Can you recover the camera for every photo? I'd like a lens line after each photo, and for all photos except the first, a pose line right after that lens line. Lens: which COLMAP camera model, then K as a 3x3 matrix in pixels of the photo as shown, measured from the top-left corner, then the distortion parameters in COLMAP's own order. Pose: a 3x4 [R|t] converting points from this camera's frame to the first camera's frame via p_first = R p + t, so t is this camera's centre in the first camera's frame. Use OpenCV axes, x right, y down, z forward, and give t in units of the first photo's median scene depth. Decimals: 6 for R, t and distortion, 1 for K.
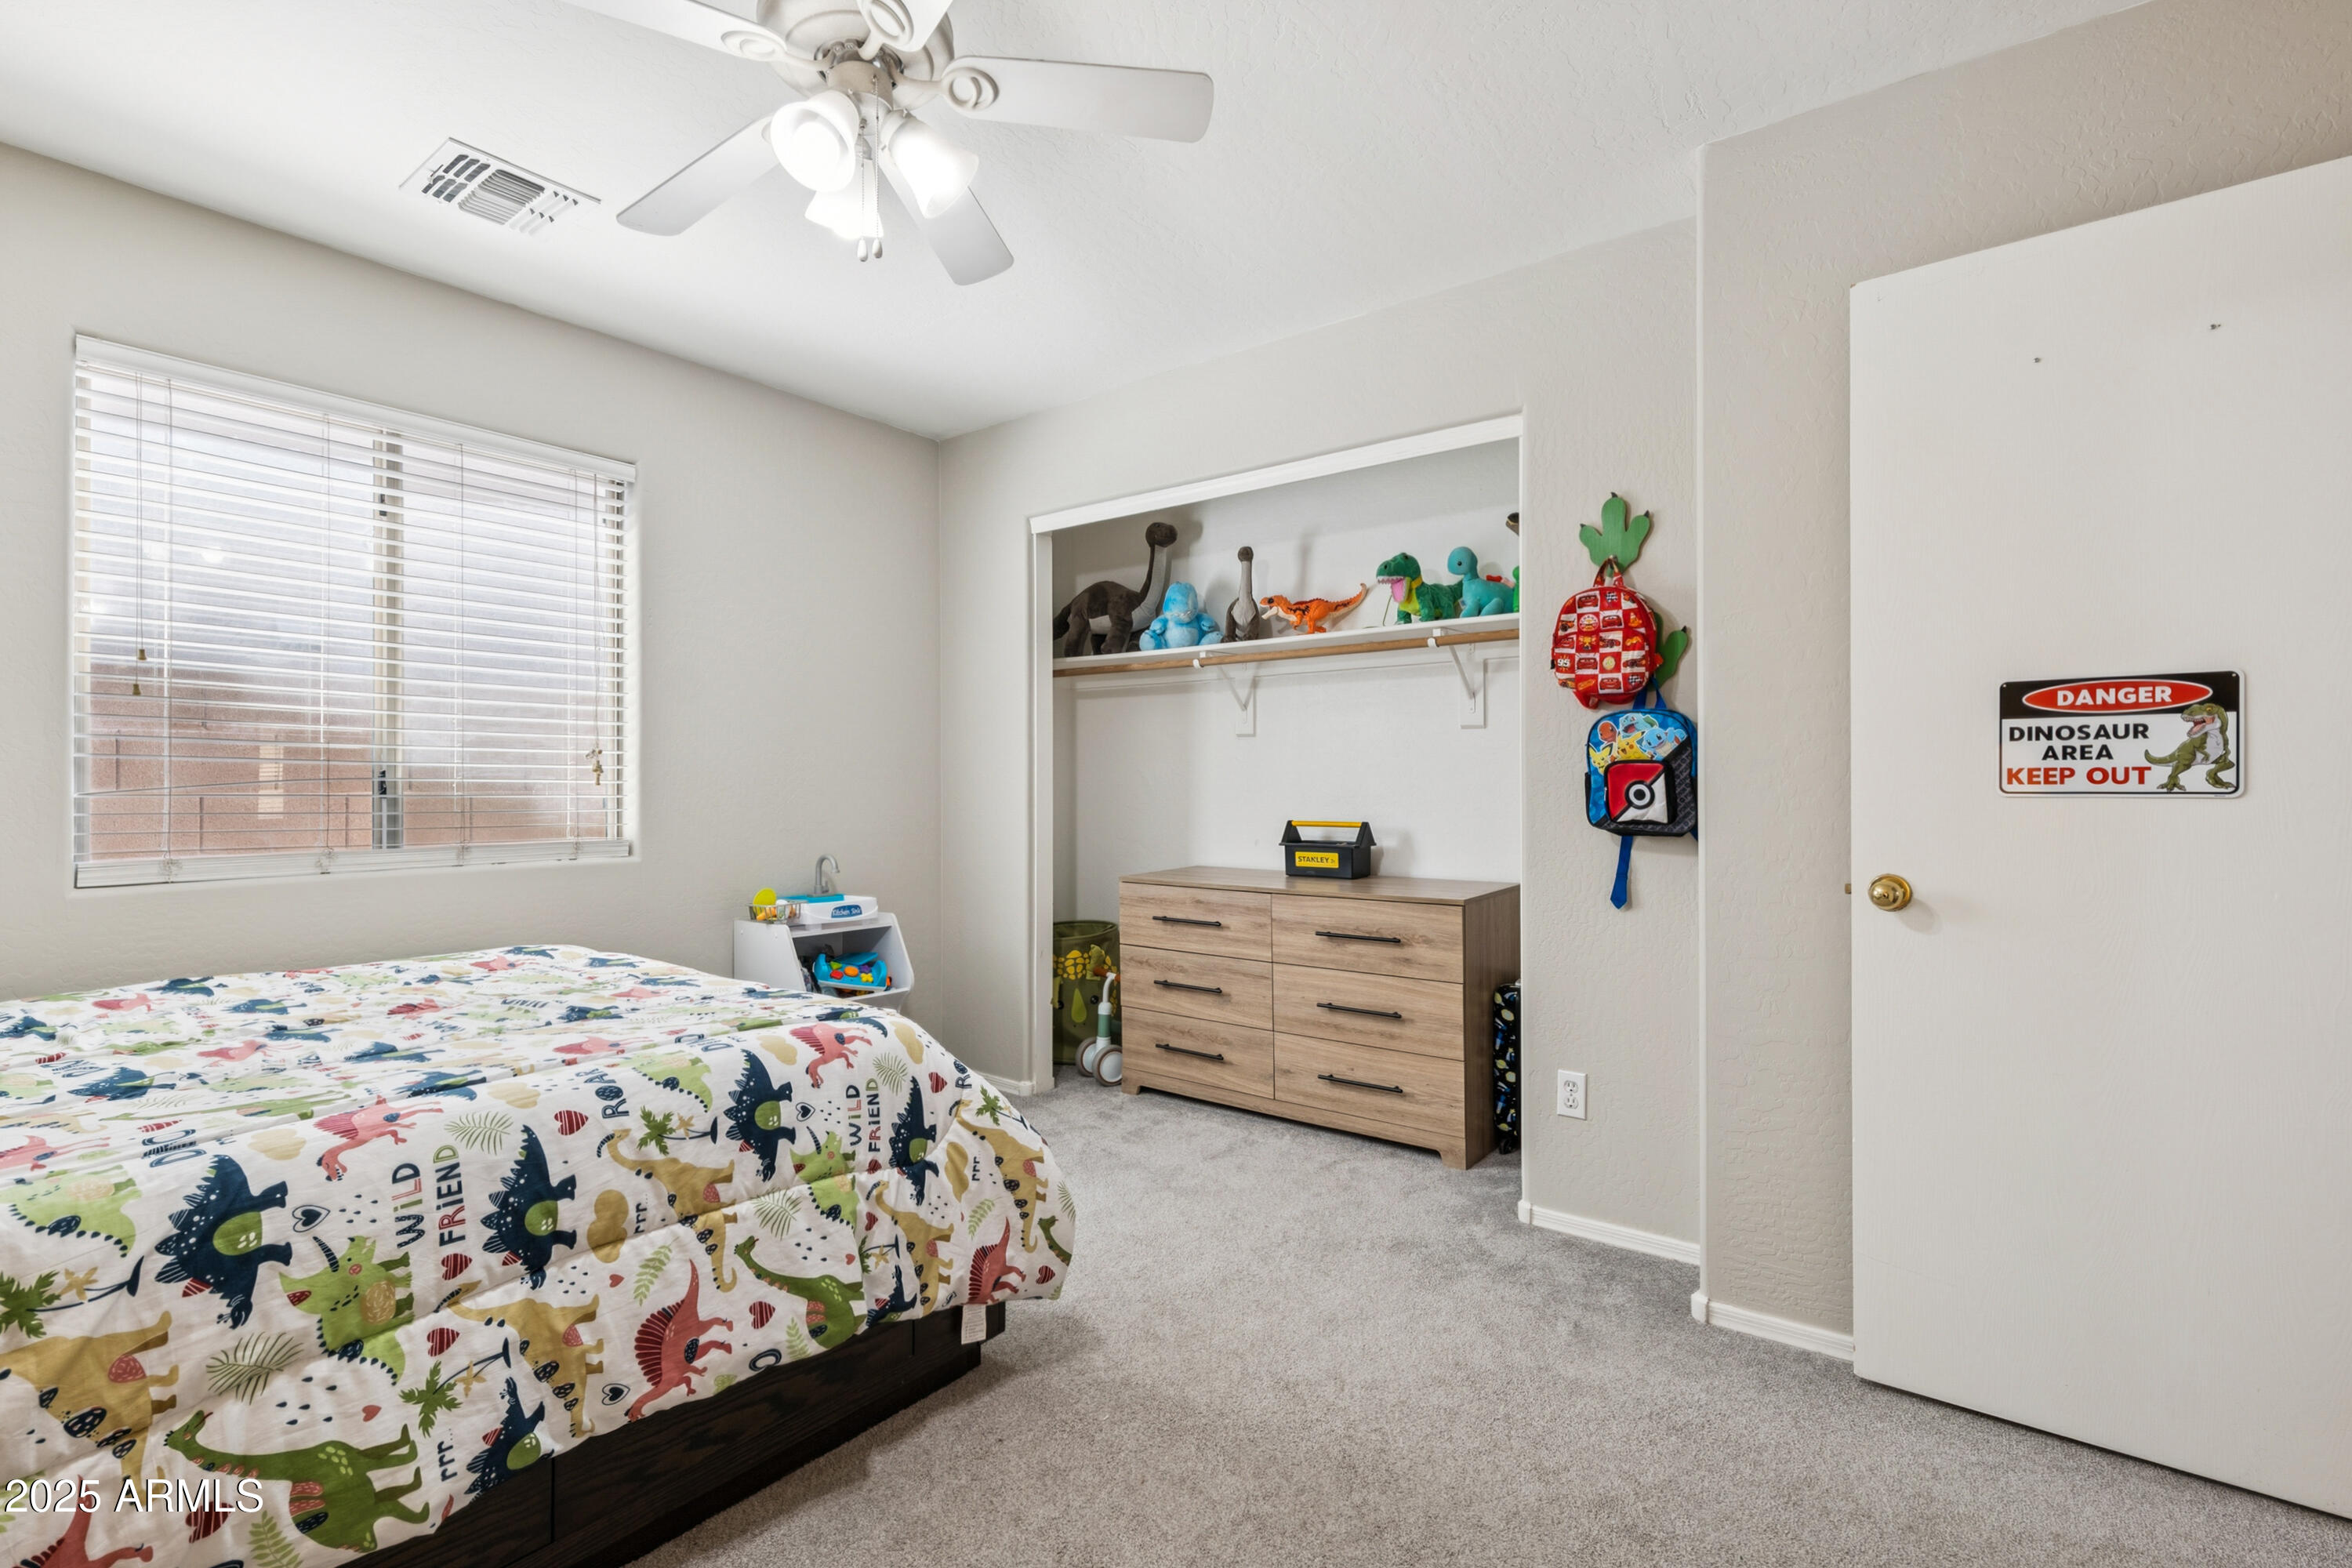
lens RADIAL K [[1076.9, 0, 1180.8], [0, 1076.9, 788.6], [0, 0, 1]] dist [-0.003966, -0.001456]
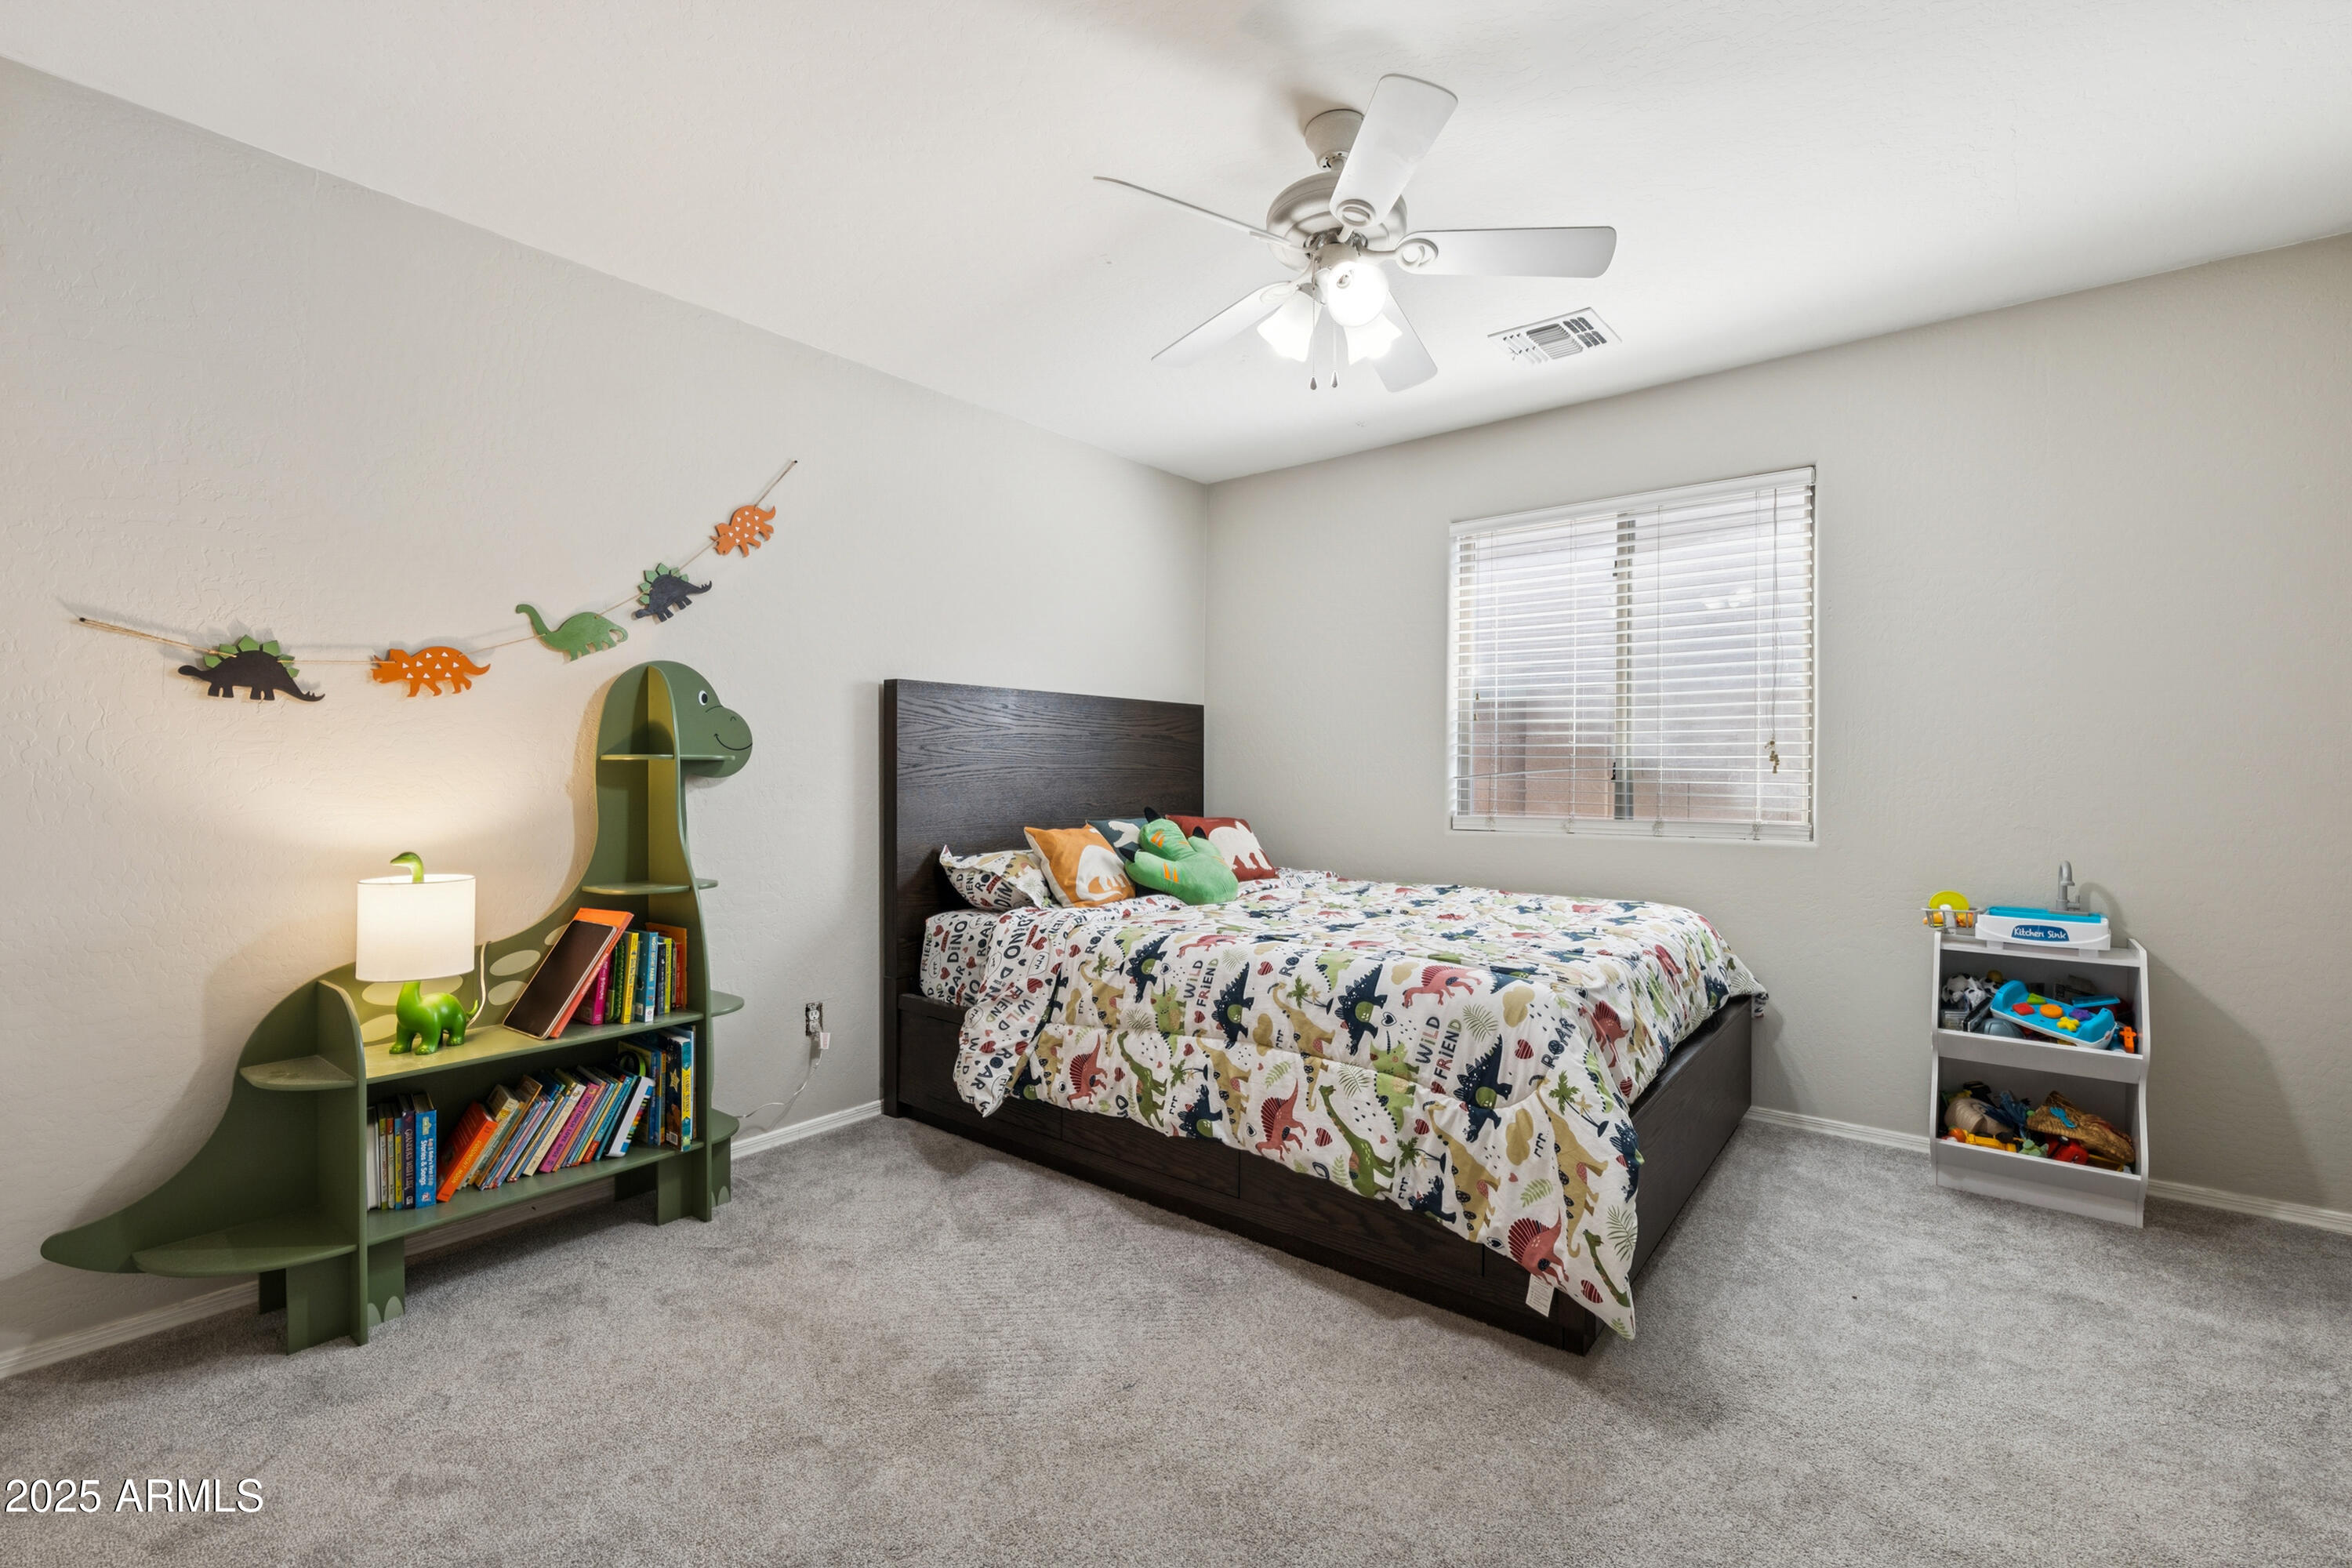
lens RADIAL K [[999.2, 0, 1181.2], [0, 999.2, 767.7], [0, 0, 1]] dist [-0.001177, -0.000039]
pose [[-0.010914, -0.001880, -0.999939, 0.931078], [-0.006605, 0.999977, -0.001808, -0.006553], [0.999919, 0.006585, -0.010926, 0.796610]]
